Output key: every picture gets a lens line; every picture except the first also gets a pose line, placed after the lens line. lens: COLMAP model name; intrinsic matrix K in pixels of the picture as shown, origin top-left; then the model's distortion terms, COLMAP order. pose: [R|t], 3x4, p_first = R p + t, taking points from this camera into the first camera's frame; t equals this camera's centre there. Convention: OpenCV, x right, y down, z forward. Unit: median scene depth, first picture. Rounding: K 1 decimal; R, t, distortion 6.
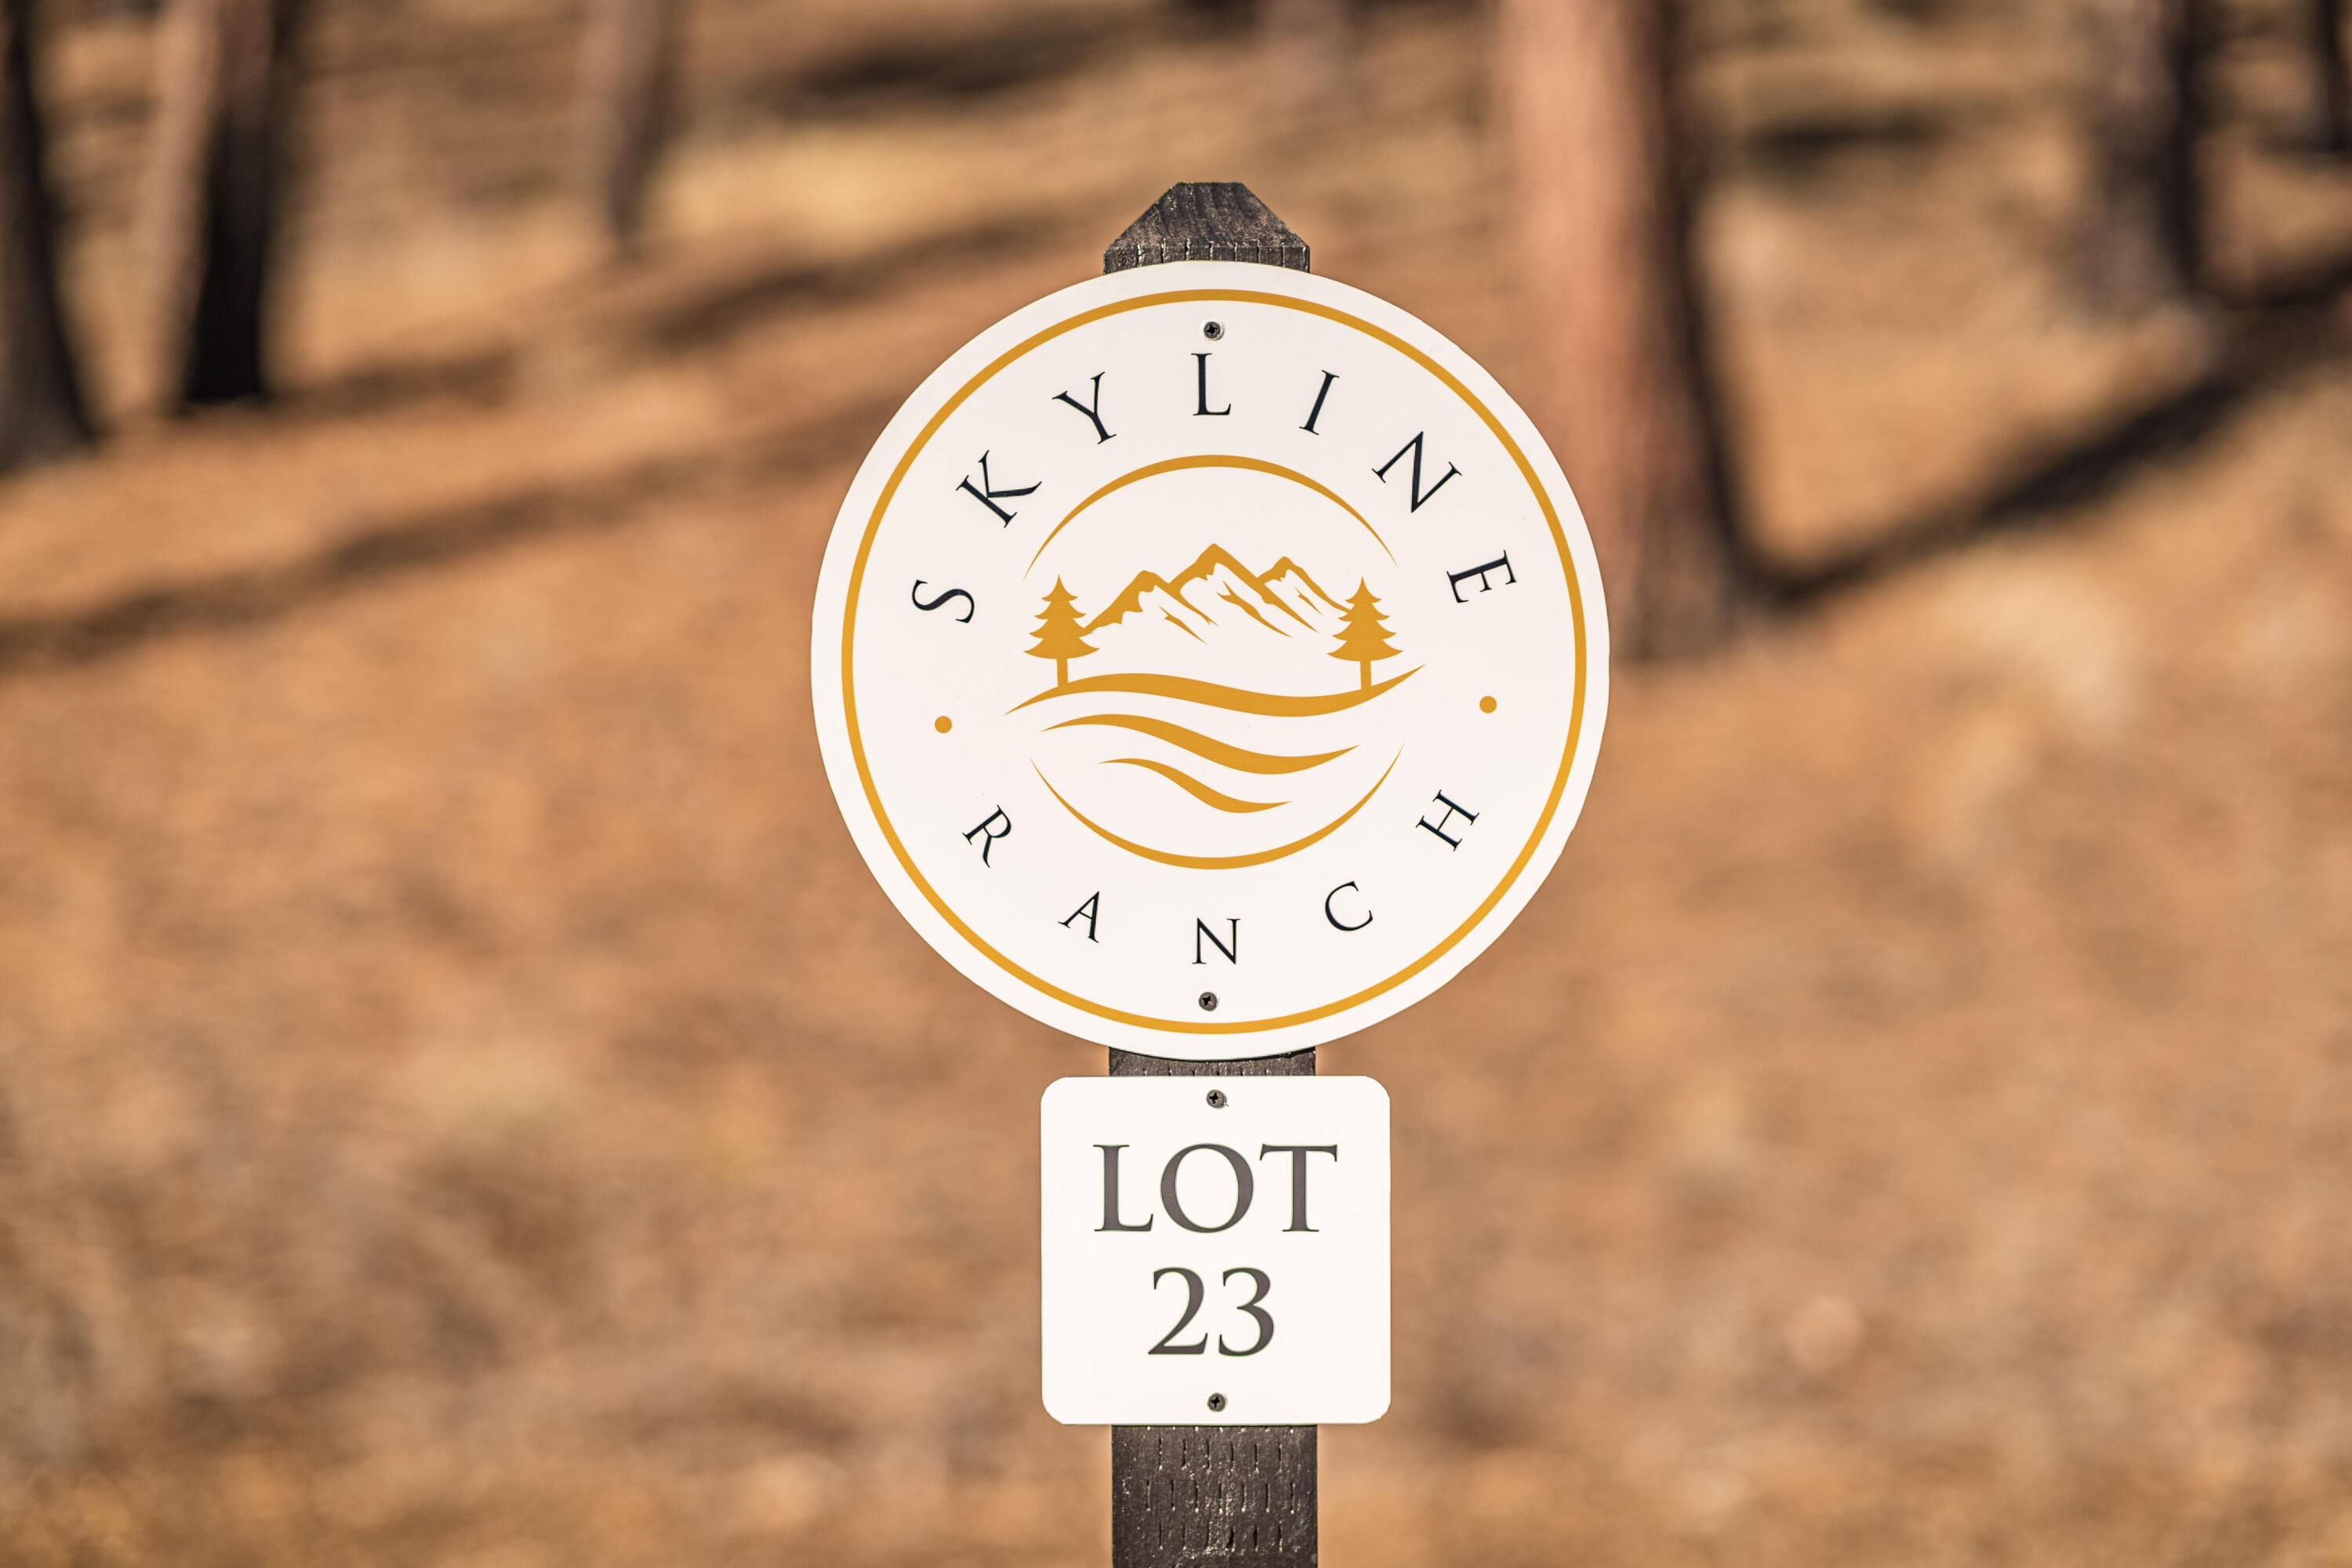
lens RADIAL K [[6137.2, 0, 1174.7], [0, 6137.2, 783.0], [0, 0, 1]] dist [-0.009944, 0.000000]
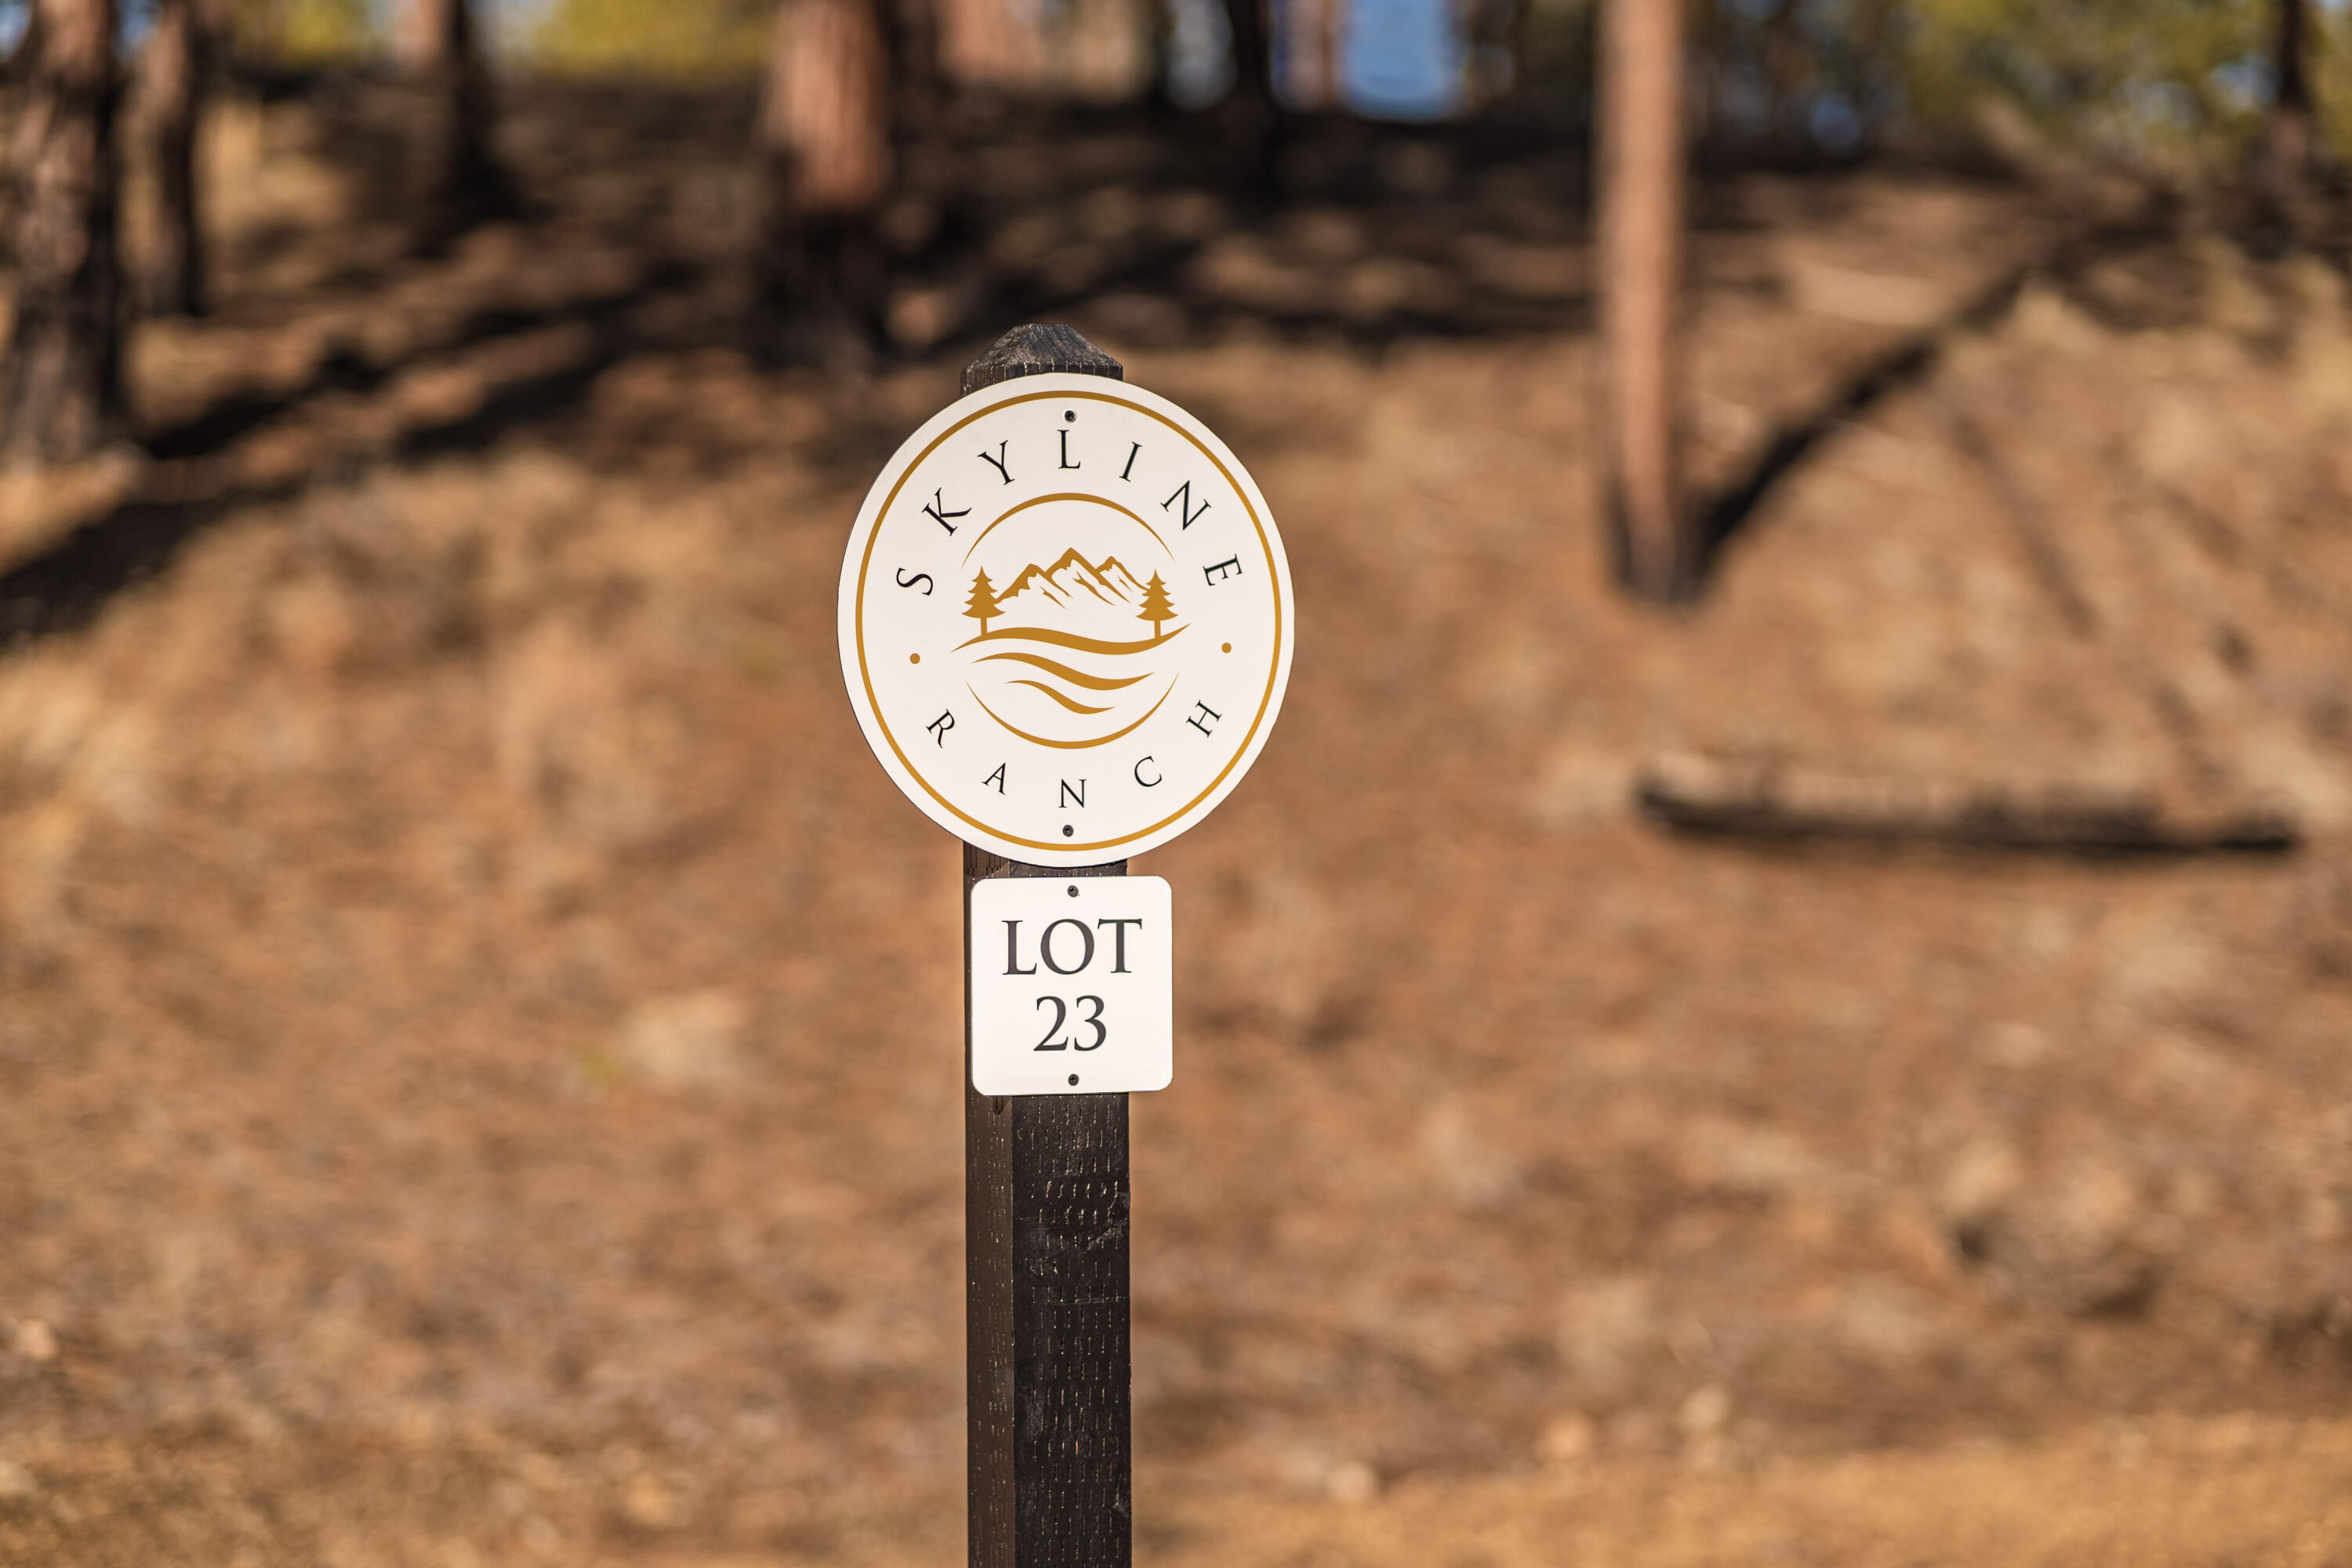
lens RADIAL K [[6137.2, 0, 1180.3], [0, 6137.2, 790.0], [0, 0, 1]] dist [-0.009944, 0.000000]
pose [[0.914798, -0.003841, 0.403894, -0.619901], [0.013824, 0.999667, -0.021804, 0.060507], [-0.403676, 0.025529, 0.914546, -0.489581]]
